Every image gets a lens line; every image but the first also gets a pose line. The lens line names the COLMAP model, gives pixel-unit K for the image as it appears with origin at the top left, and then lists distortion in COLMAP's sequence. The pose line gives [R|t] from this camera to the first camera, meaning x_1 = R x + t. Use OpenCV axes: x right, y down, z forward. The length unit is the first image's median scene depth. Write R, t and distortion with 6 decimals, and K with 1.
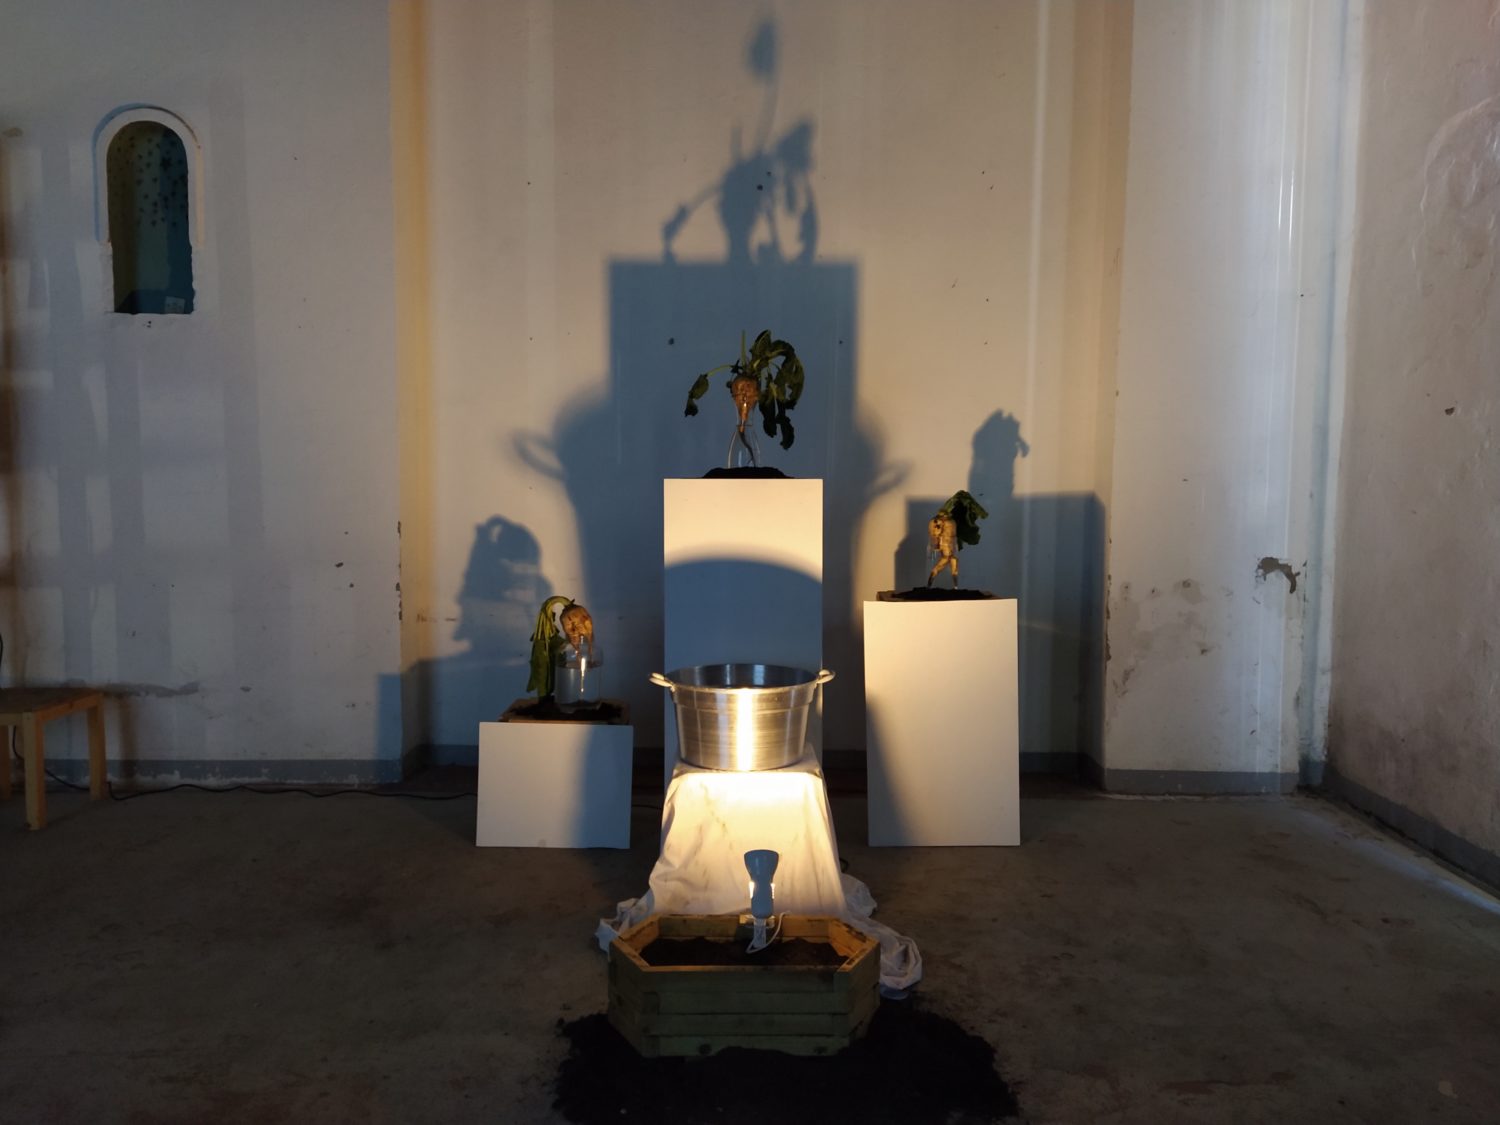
lens RADIAL K [[1115.4, 0, 729.6], [0, 1115.4, 560.2], [0, 0, 1]] dist [0.106735, -0.163339]
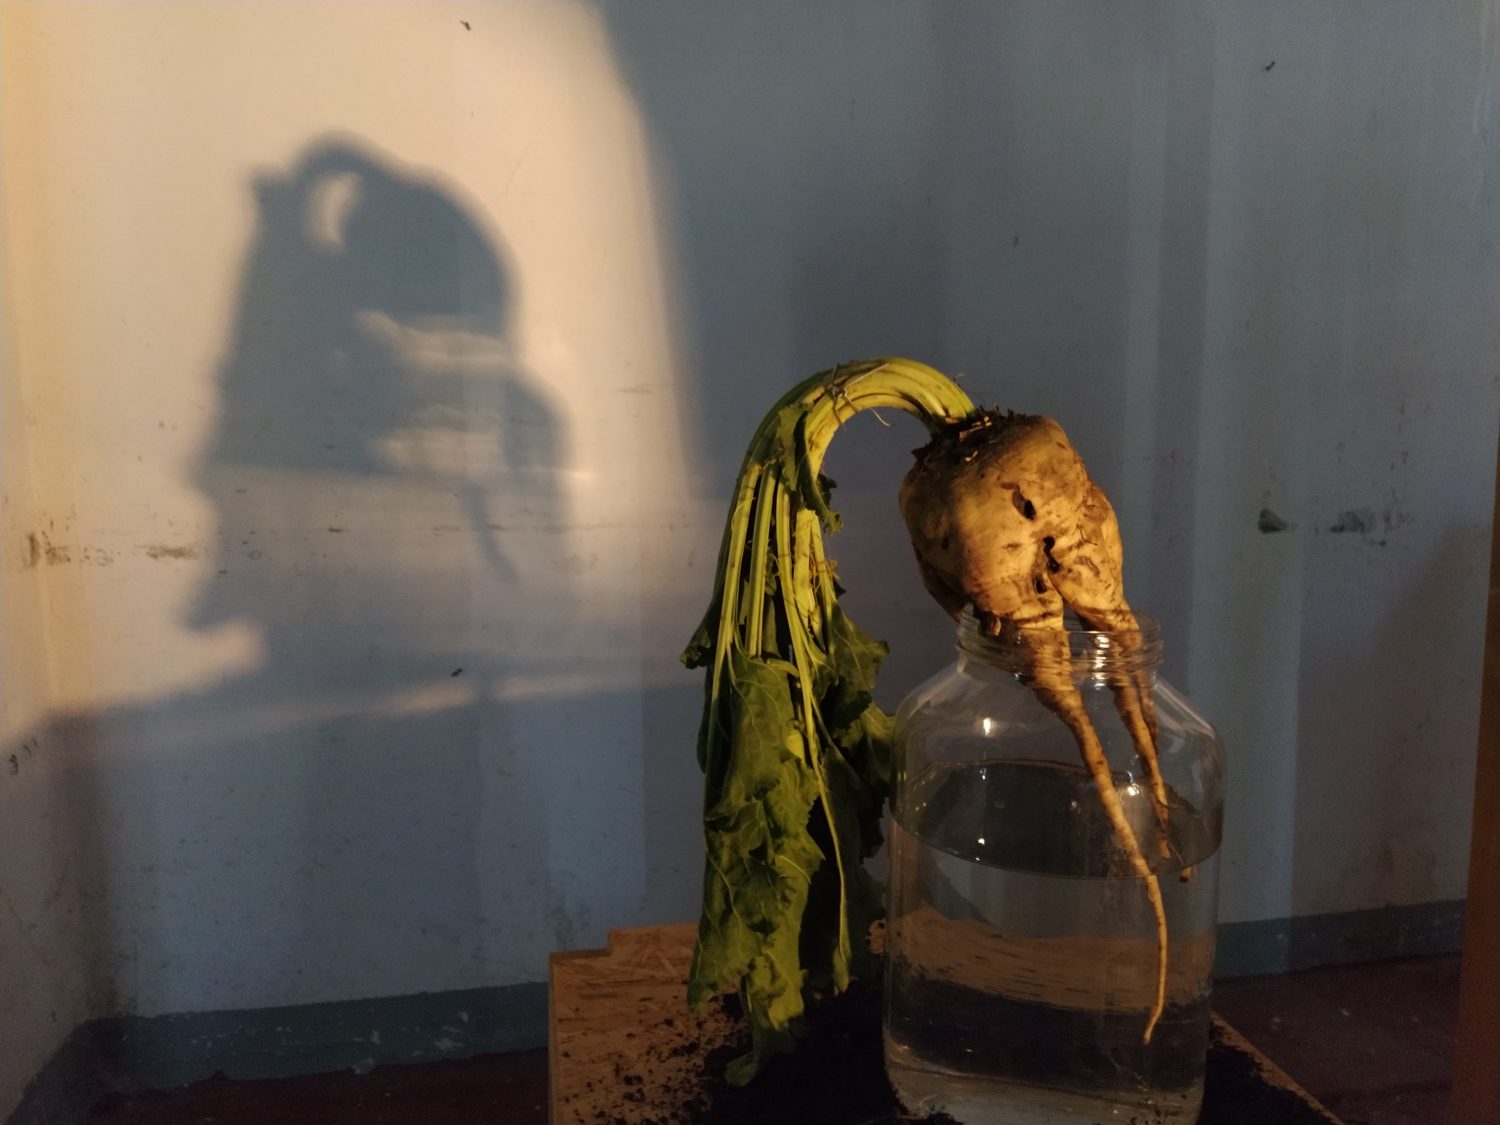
lens RADIAL K [[1116.4, 0, 731.3], [0, 1116.4, 562.7], [0, 0, 1]] dist [0.106137, -0.161397]
pose [[0.981007, -0.042547, 0.189248, -0.180698], [0.028865, 0.996805, 0.074476, 0.041865], [-0.191812, -0.067599, 0.979101, 0.759239]]
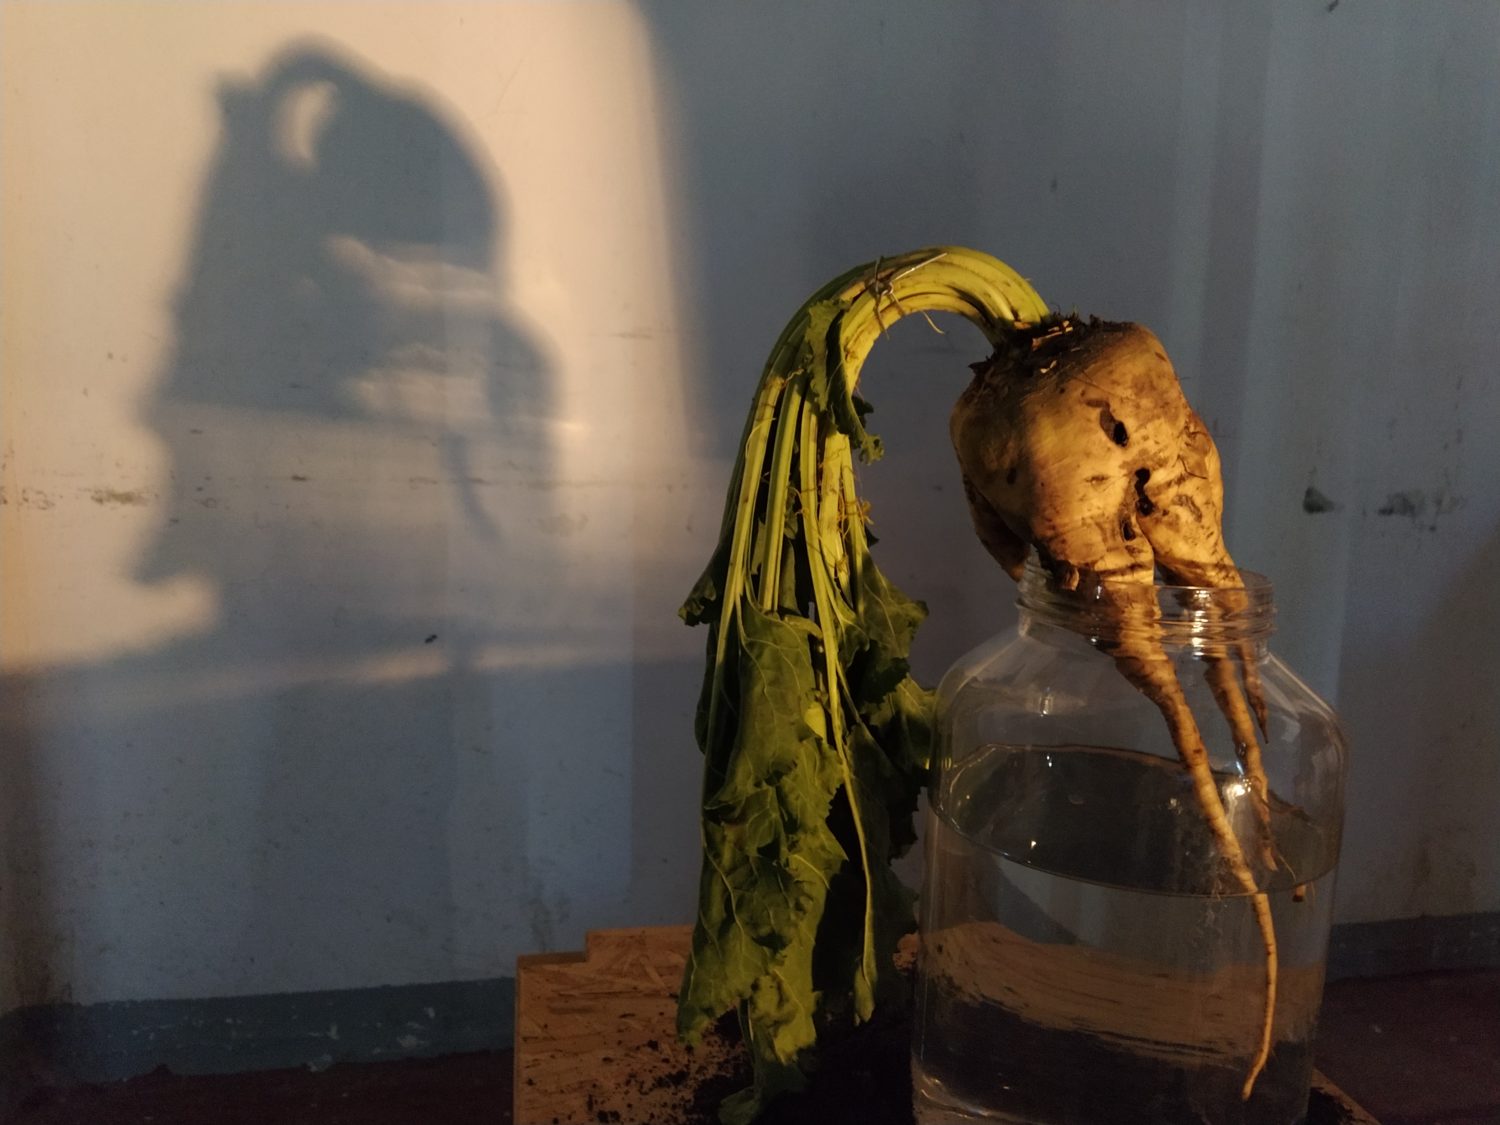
lens RADIAL K [[1116.4, 0, 731.3], [0, 1116.4, 562.7], [0, 0, 1]] dist [0.106137, -0.161397]
pose [[0.981021, -0.018191, 0.193048, -0.177847], [0.001499, 0.996271, 0.086263, 0.048928], [-0.193898, -0.084336, 0.977390, 0.783171]]
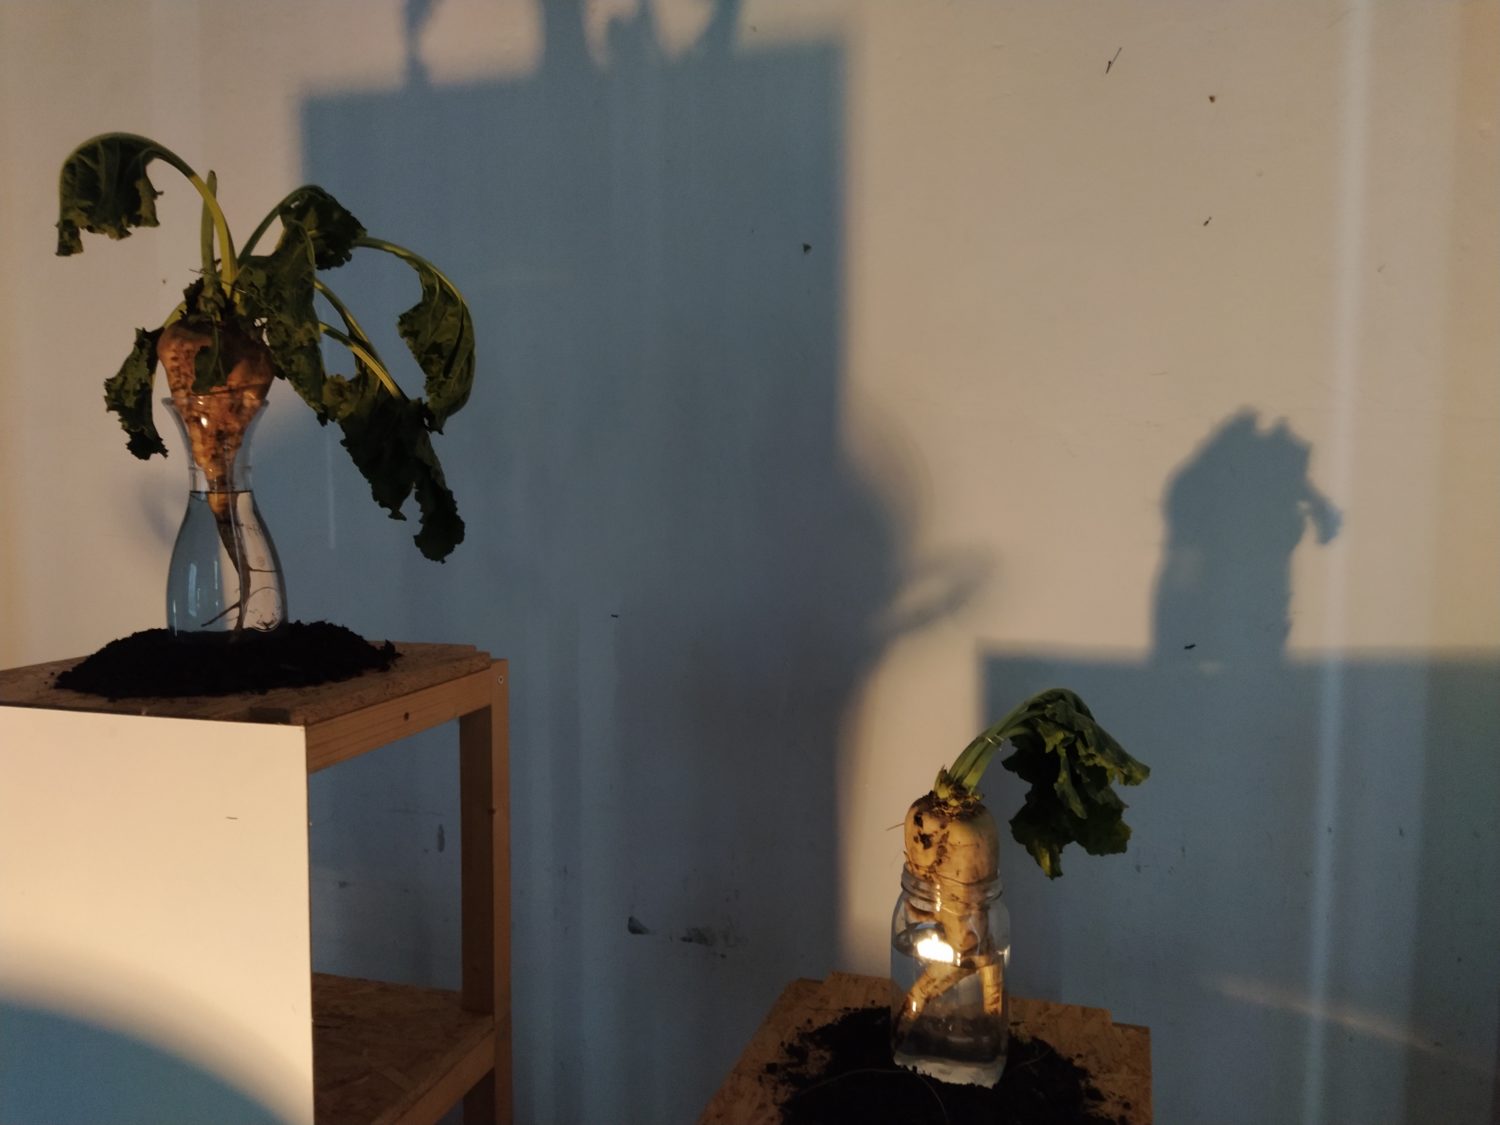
lens RADIAL K [[1116.4, 0, 731.3], [0, 1116.4, 562.7], [0, 0, 1]] dist [0.106137, -0.161397]
pose [[0.957201, 0.013866, -0.289093, 0.196488], [-0.012648, 0.999902, 0.006082, -0.089751], [0.289149, -0.002165, 0.957282, 0.638619]]
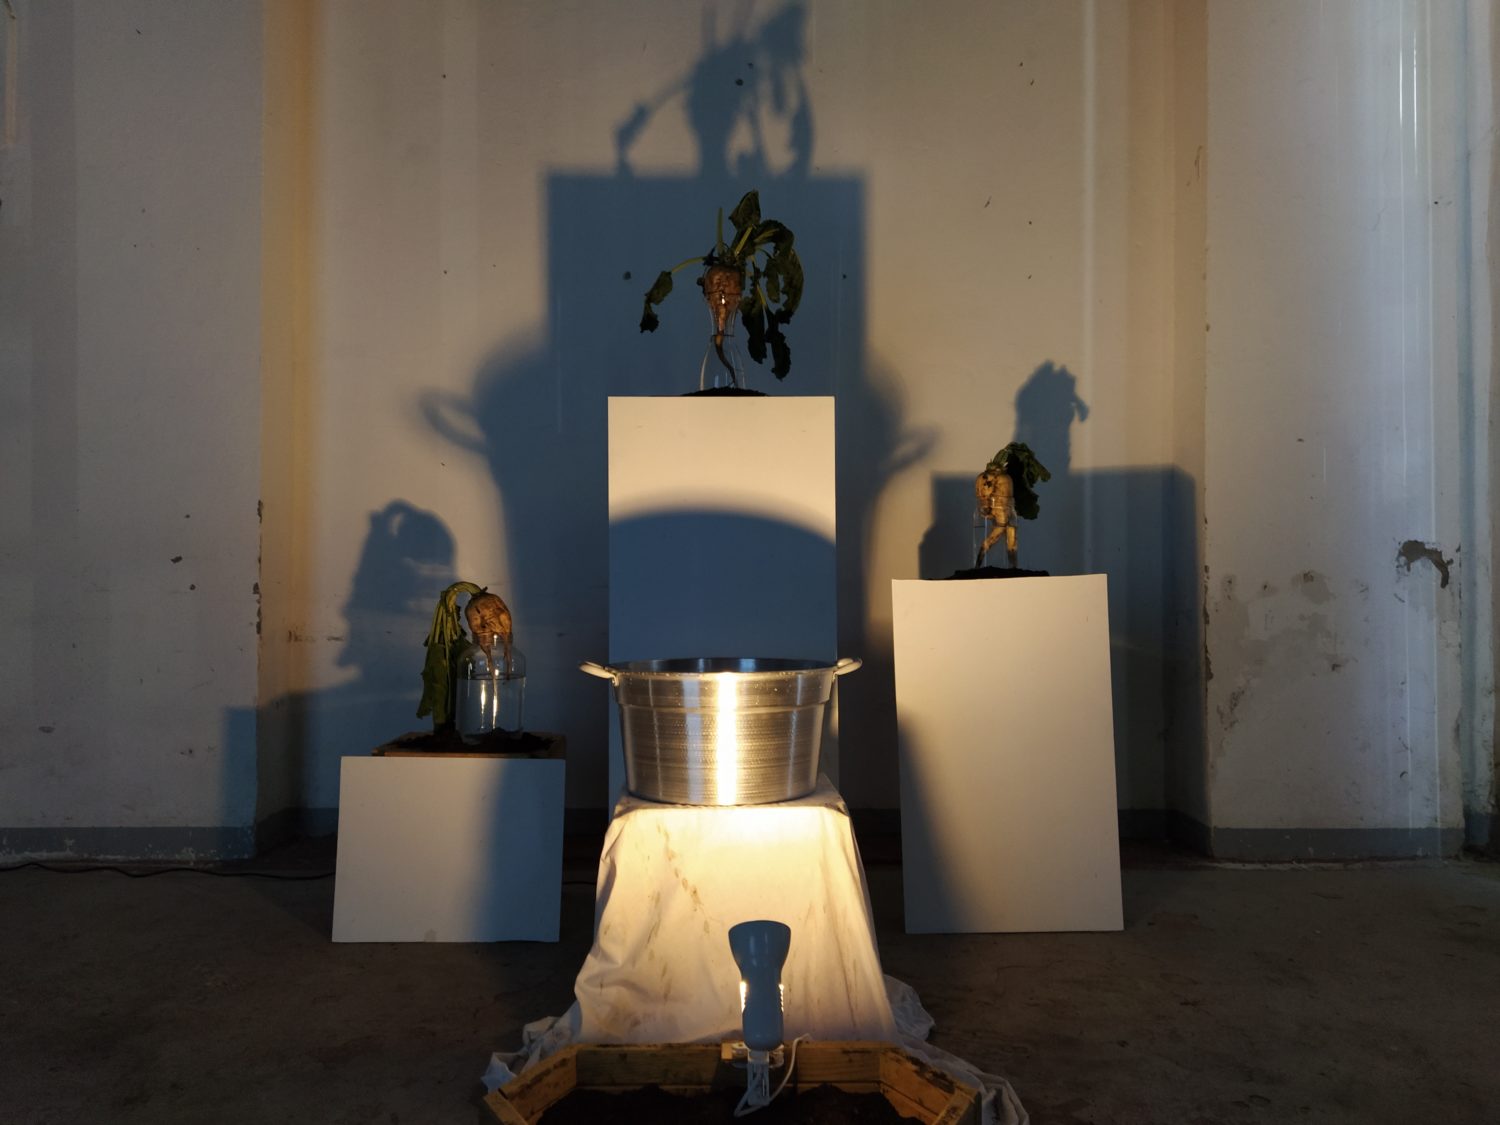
lens RADIAL K [[1115.4, 0, 729.6], [0, 1115.4, 560.2], [0, 0, 1]] dist [0.106735, -0.163339]
pose [[0.999763, -0.006101, 0.020911, 0.001593], [0.008002, 0.995720, -0.092073, 0.076358], [-0.020259, 0.092219, 0.995533, 0.249861]]
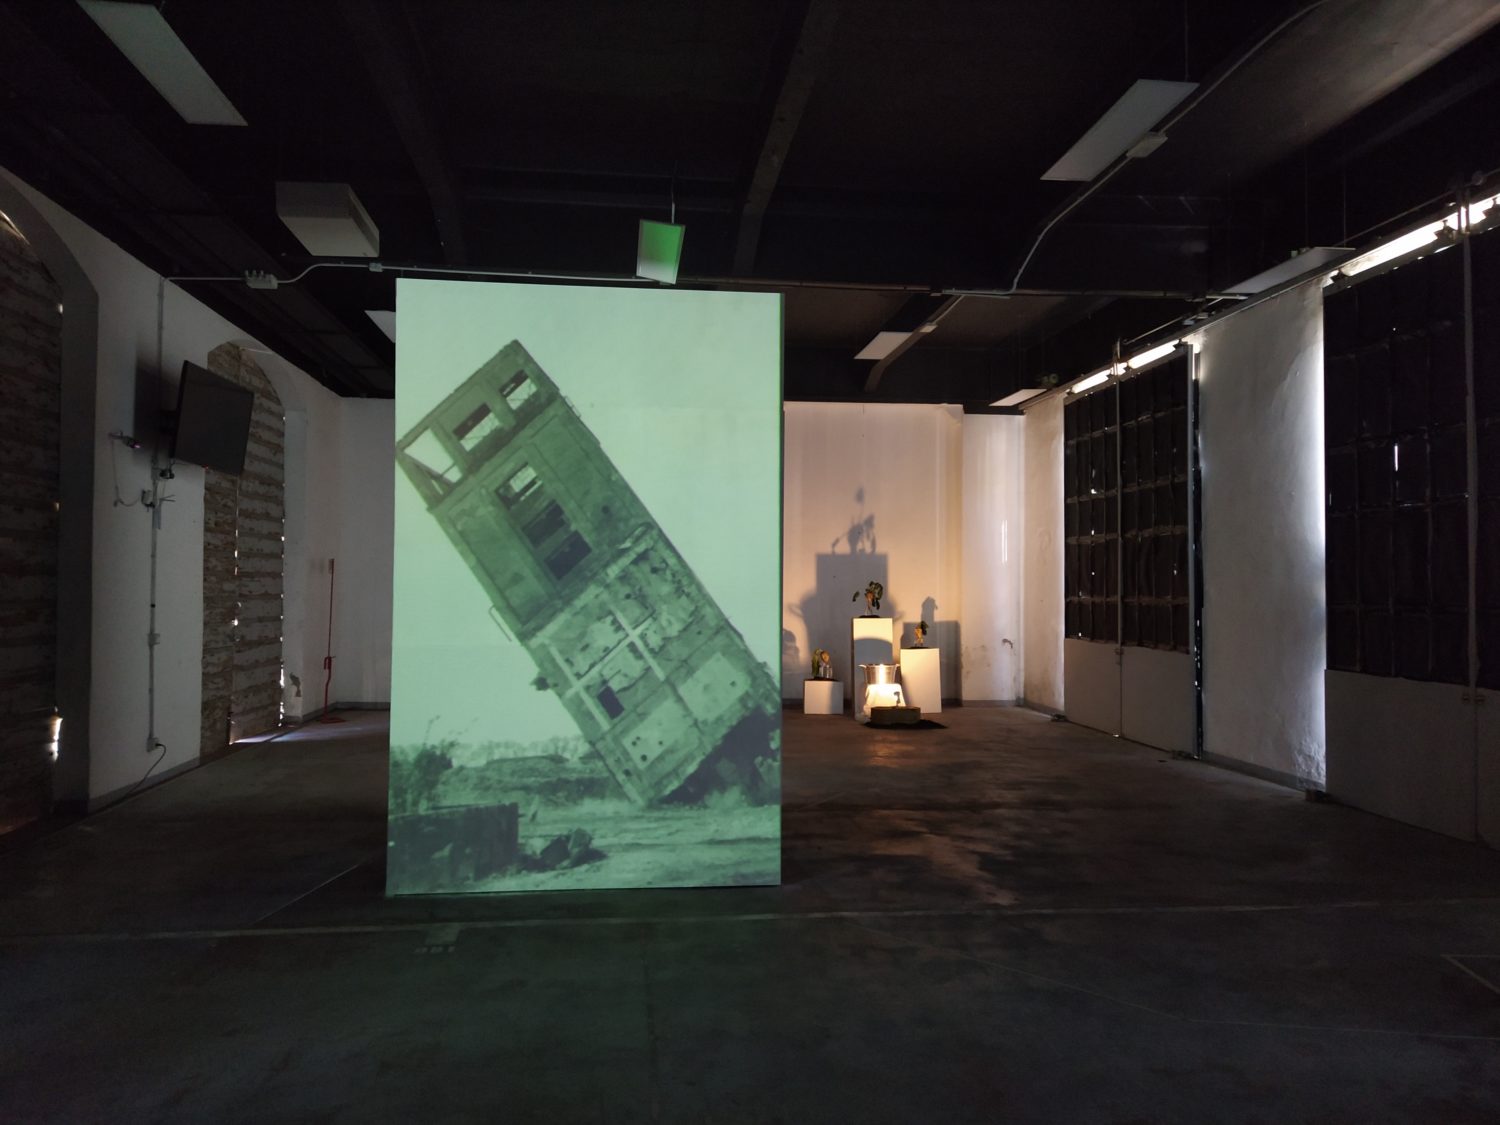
lens RADIAL K [[1116.4, 0, 731.3], [0, 1116.4, 562.7], [0, 0, 1]] dist [0.106137, -0.161397]
pose [[0.994089, -0.002269, 0.108549, -0.757434], [0.013368, 0.994732, -0.101631, 0.106823], [-0.107747, 0.102481, 0.988882, -2.409865]]
